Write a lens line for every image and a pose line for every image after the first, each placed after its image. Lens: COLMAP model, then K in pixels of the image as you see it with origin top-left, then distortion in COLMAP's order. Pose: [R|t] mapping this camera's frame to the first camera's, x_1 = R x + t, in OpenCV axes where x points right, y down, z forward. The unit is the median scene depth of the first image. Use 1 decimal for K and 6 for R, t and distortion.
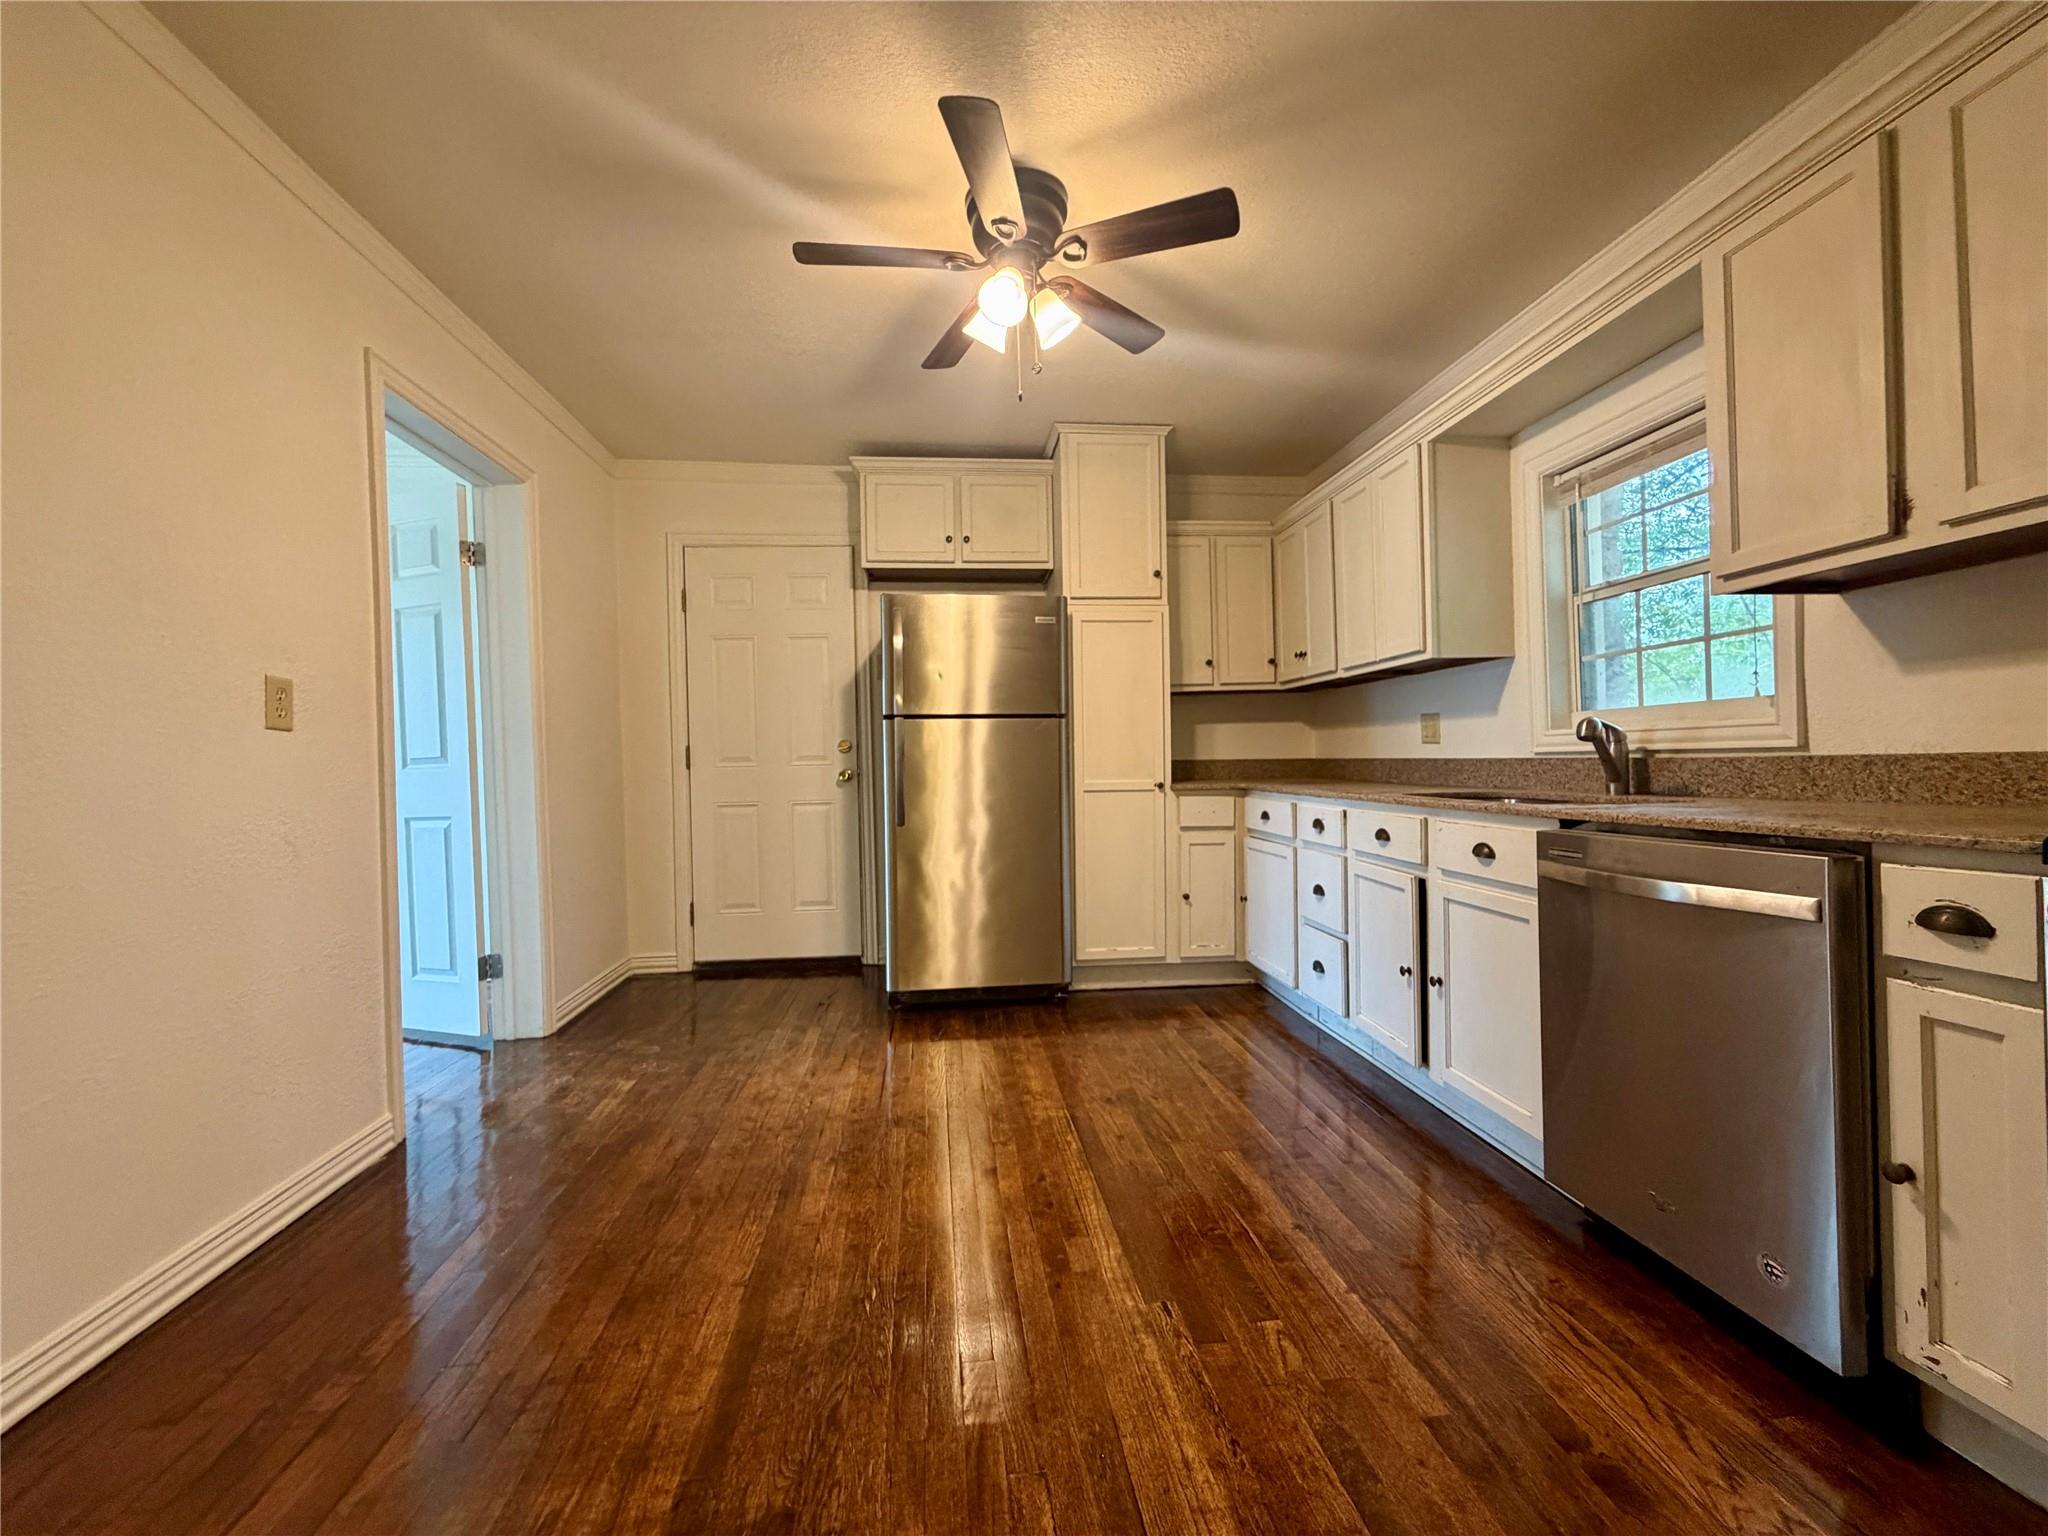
lens RADIAL K [[818.6, 0, 1019.8], [0, 818.6, 770.0], [0, 0, 1]] dist [-0.000841, 0.000231]
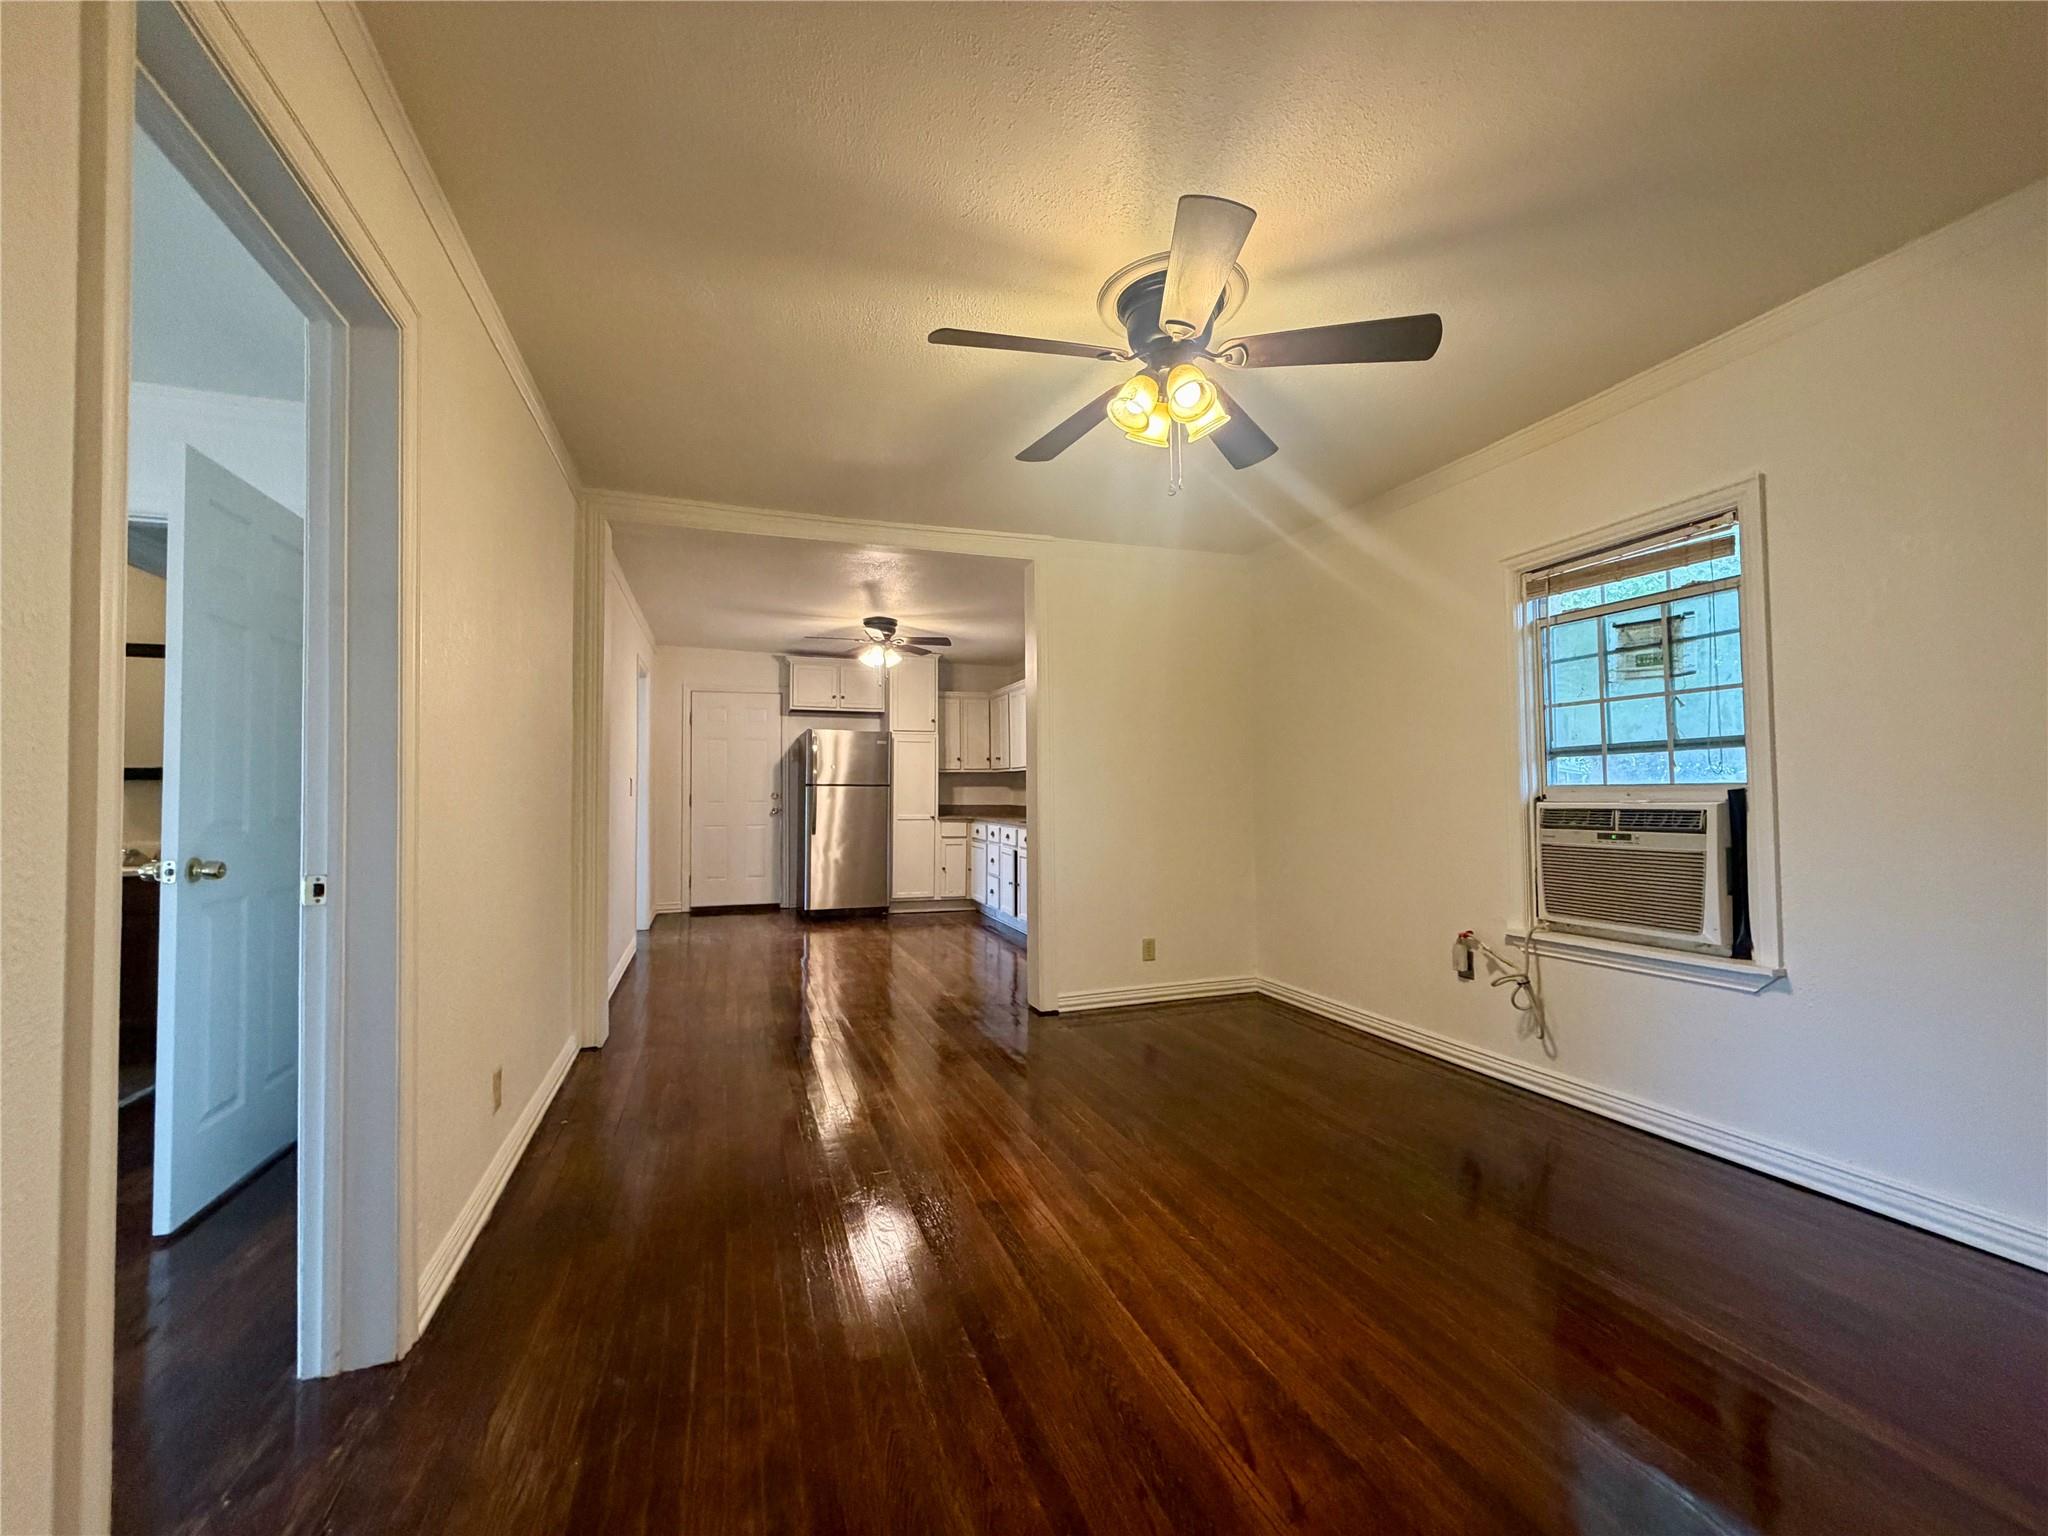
lens RADIAL K [[818.6, 0, 1019.0], [0, 818.6, 773.9], [0, 0, 1]] dist [-0.000841, 0.000231]
pose [[0.973074, 0.024115, 0.229227, -0.162880], [-0.015983, 0.999178, -0.037267, -0.028756], [-0.229937, 0.032600, 0.972659, -1.780761]]
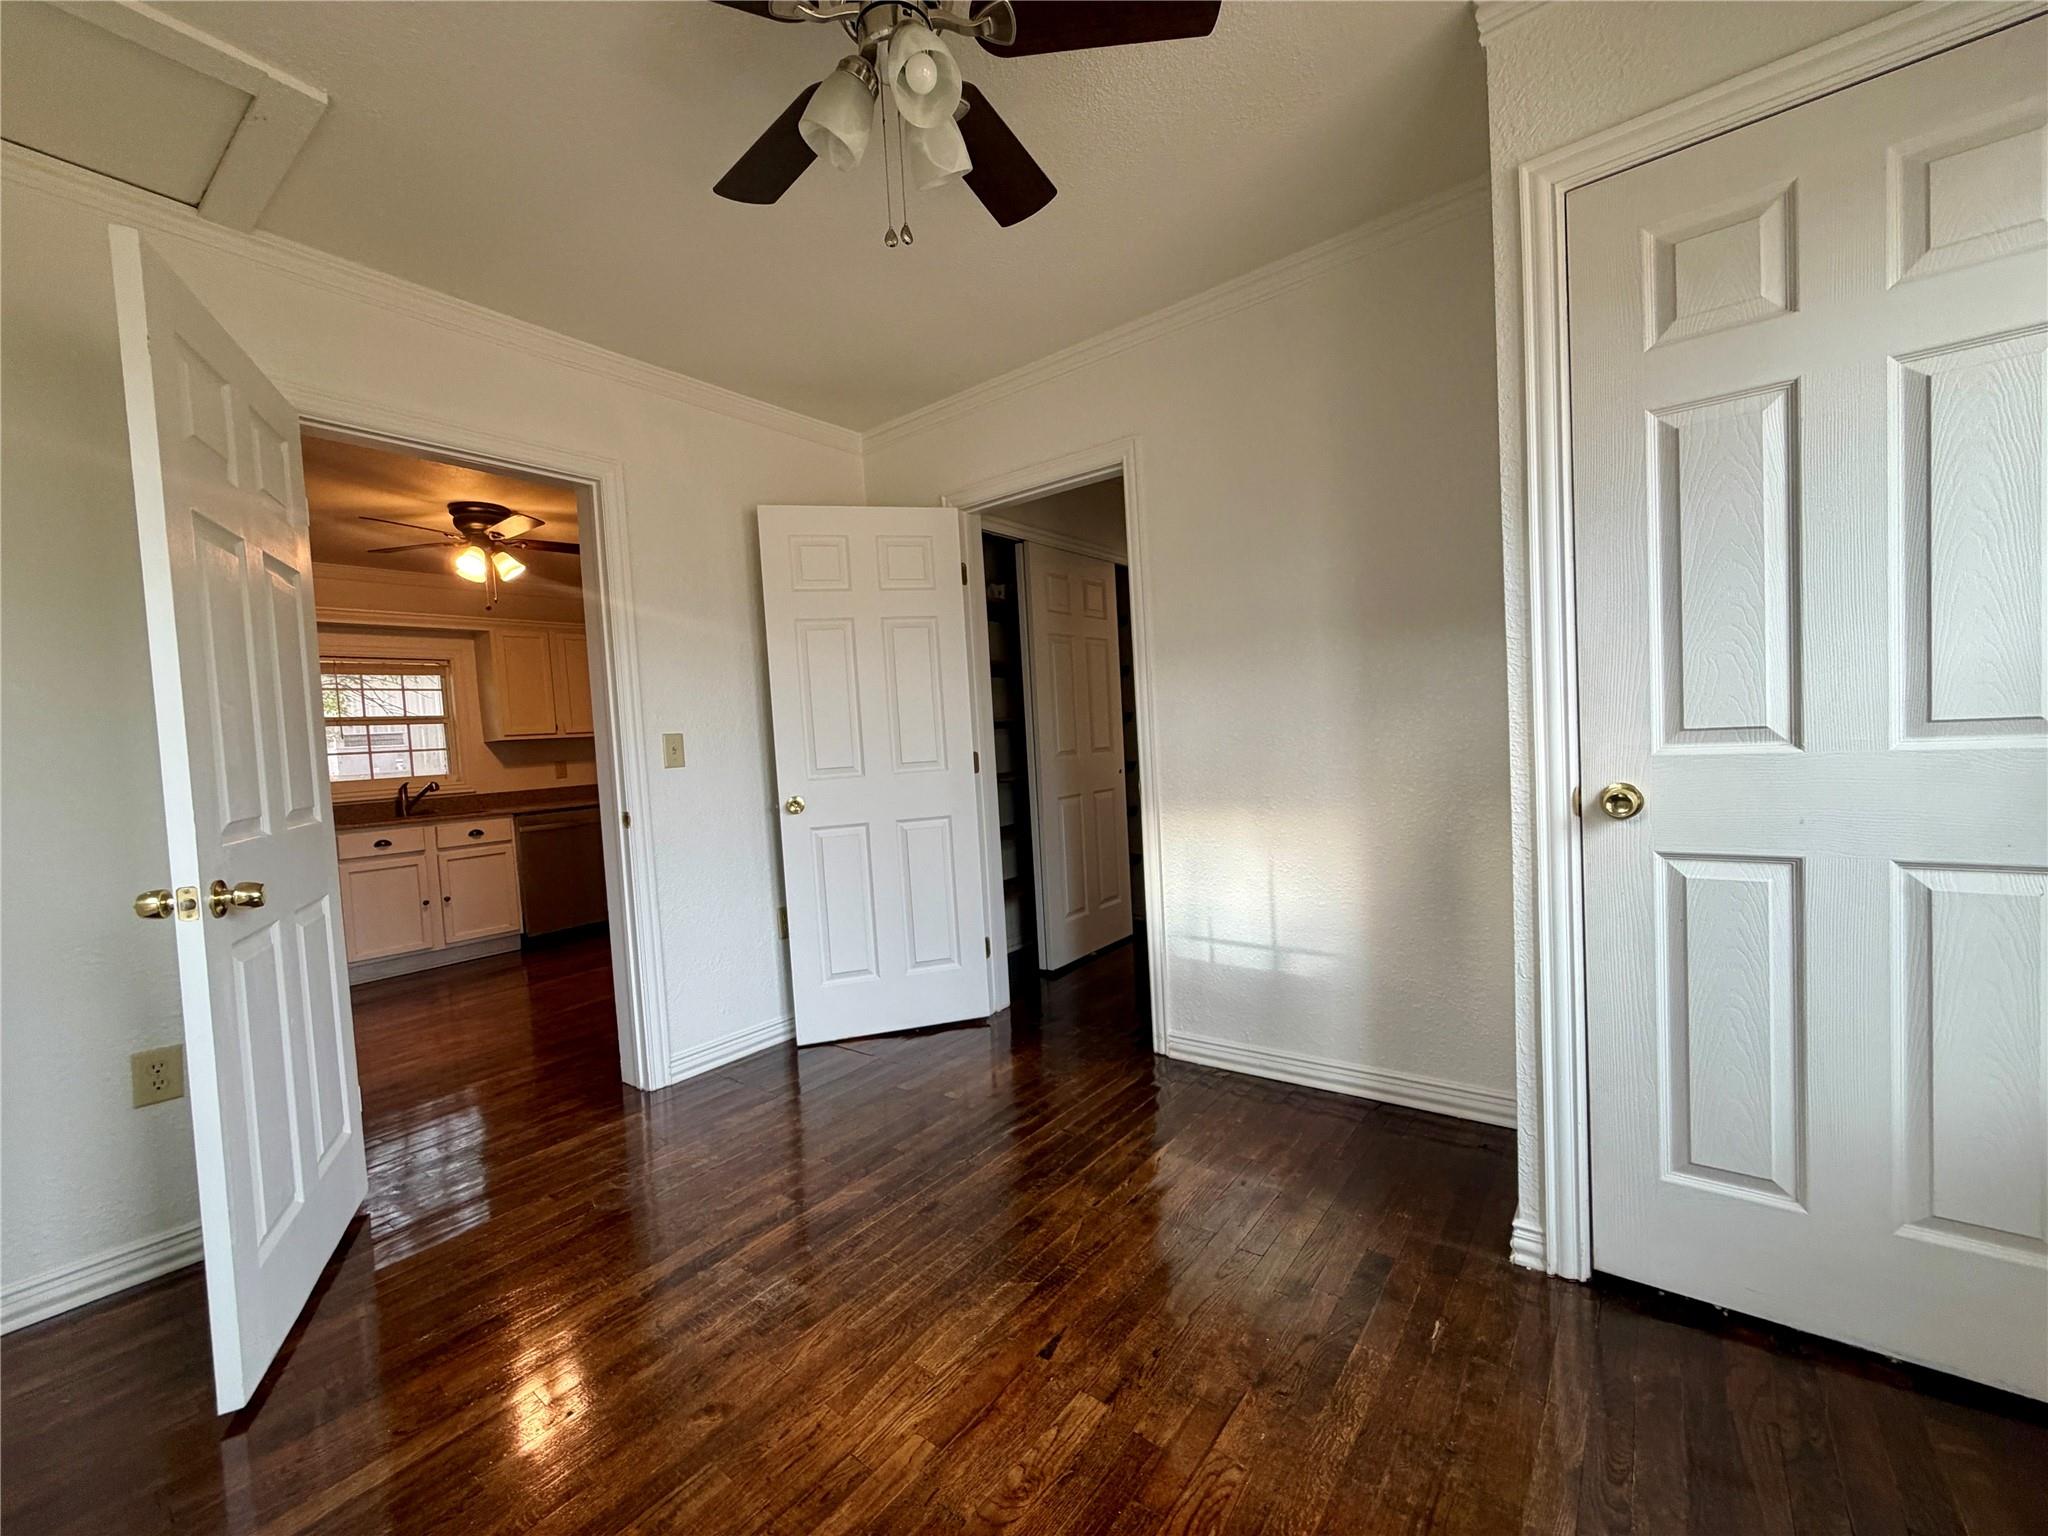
lens RADIAL K [[818.6, 0, 1021.8], [0, 818.6, 772.9], [0, 0, 1]] dist [-0.000841, 0.000231]
pose [[-0.715231, 0.036428, 0.697938, -2.015656], [0.082656, 0.996041, 0.032717, -0.022902], [-0.693983, 0.081089, -0.715411, 1.387517]]
